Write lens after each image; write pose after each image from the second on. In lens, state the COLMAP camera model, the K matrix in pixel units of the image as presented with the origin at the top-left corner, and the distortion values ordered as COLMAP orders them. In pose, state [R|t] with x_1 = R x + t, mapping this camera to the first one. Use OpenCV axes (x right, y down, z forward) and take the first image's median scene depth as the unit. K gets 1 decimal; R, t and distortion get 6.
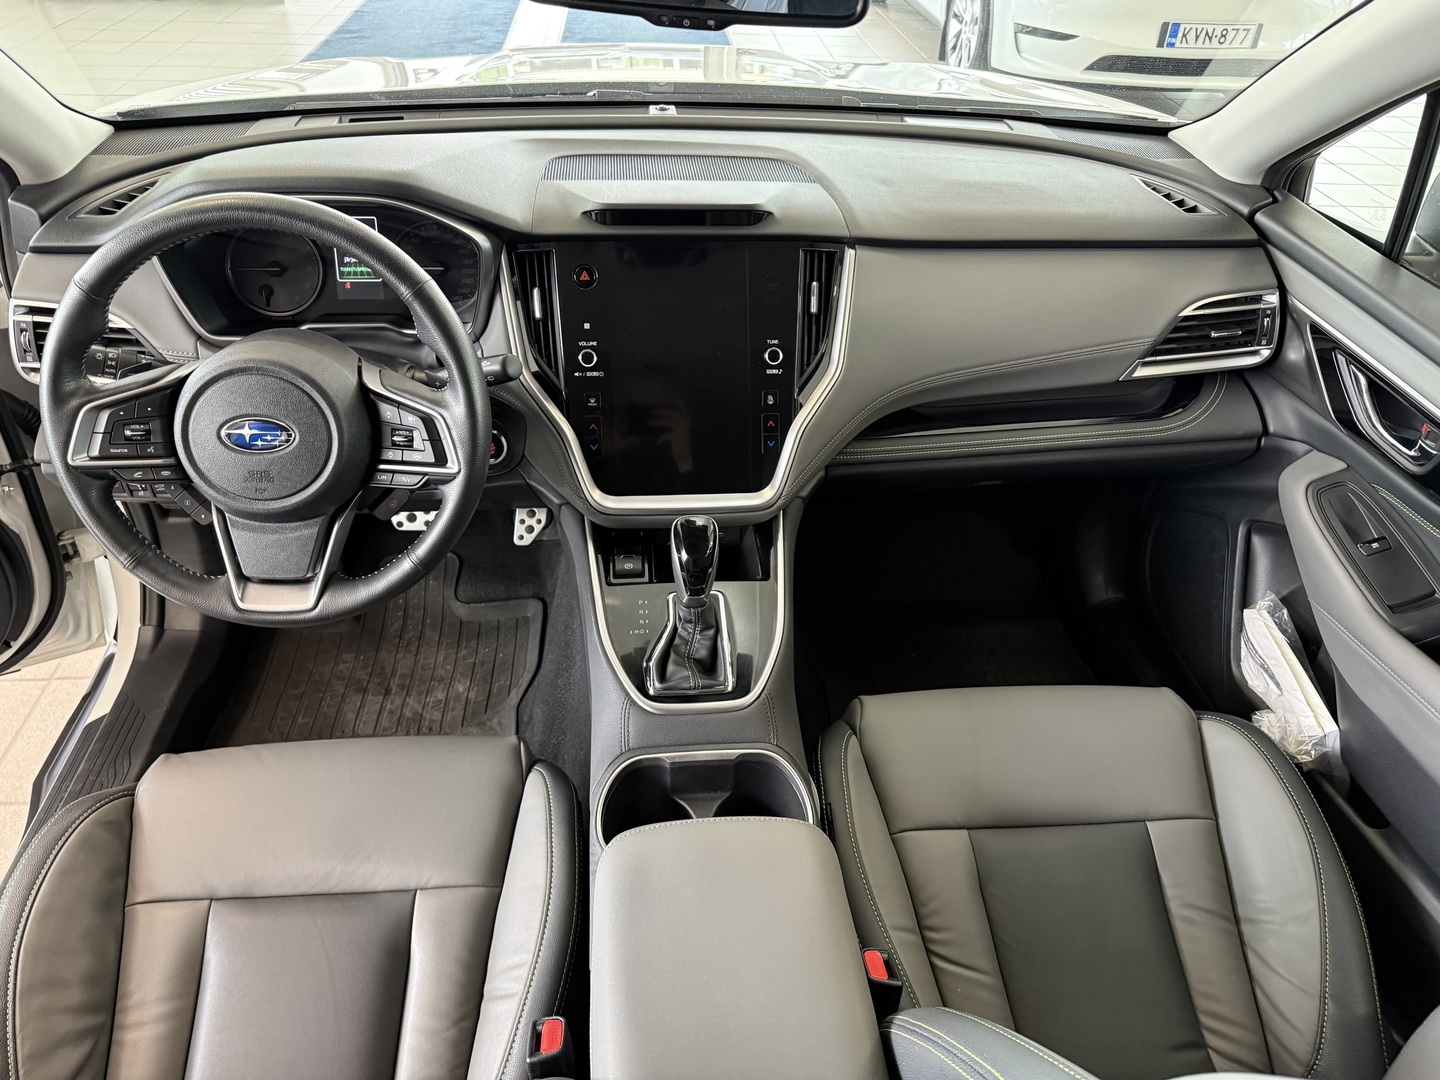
lens RADIAL K [[1028.3, 0, 723.0], [0, 1028.3, 537.6], [0, 0, 1]] dist [0.017672, -0.013536]
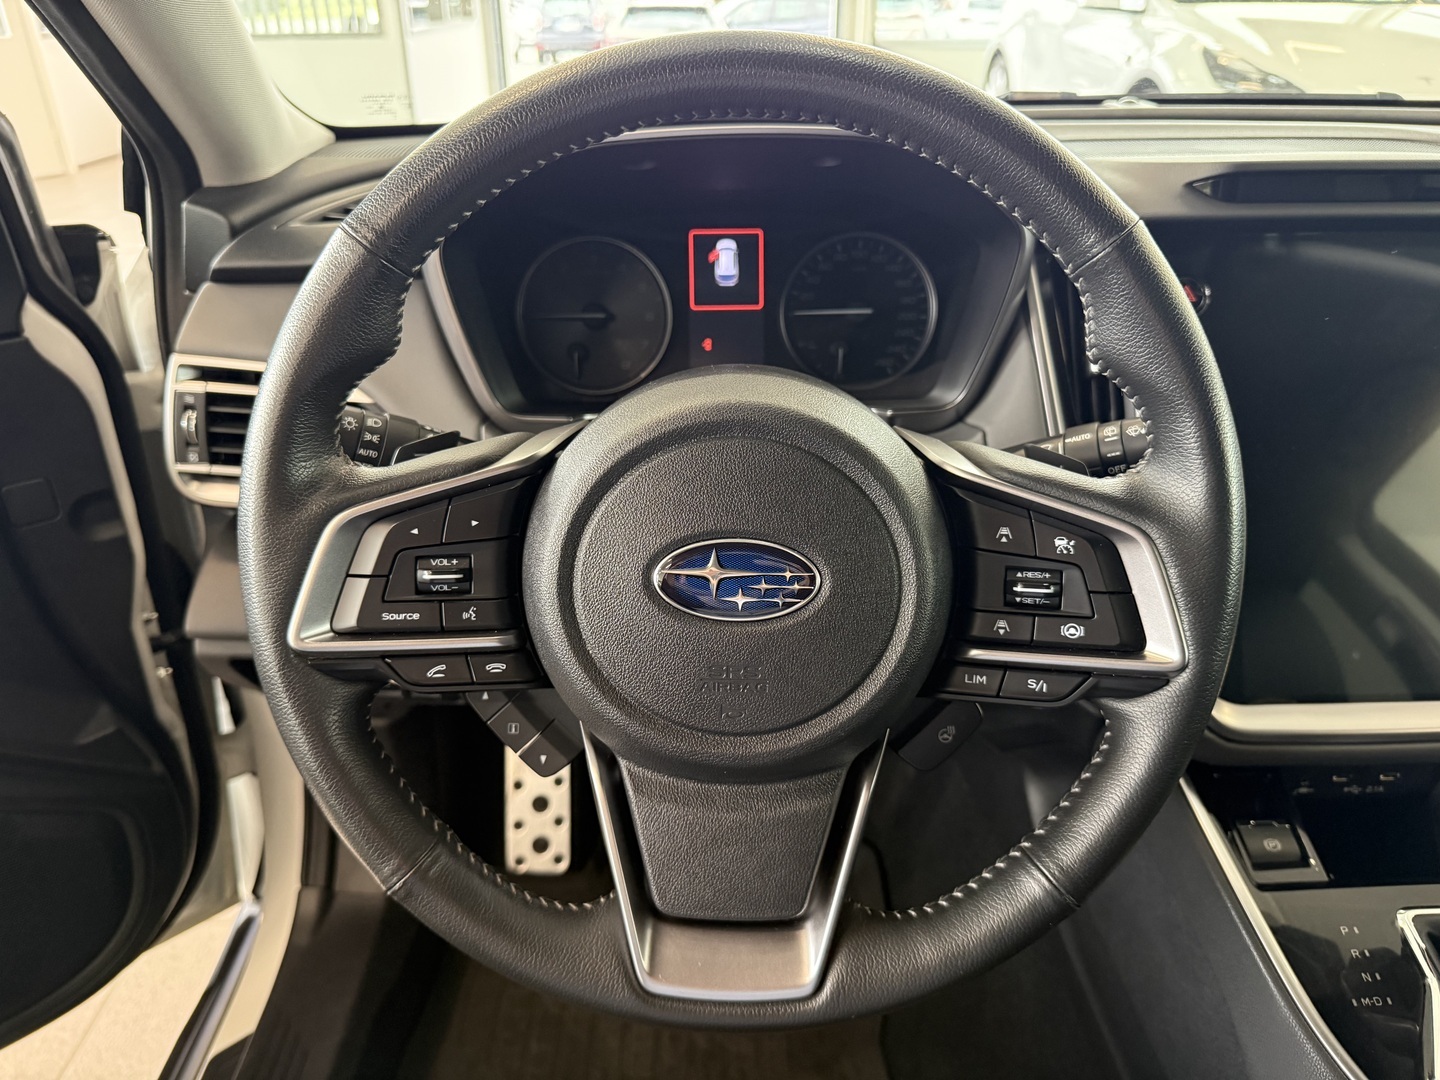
lens RADIAL K [[1028.3, 0, 726.4], [0, 1028.3, 546.9], [0, 0, 1]] dist [0.017672, -0.013536]
pose [[0.997546, -0.000477, -0.070013, -0.407685], [-0.010216, 0.988284, -0.152284, -0.047093], [0.069265, 0.152626, 0.985854, 0.562096]]
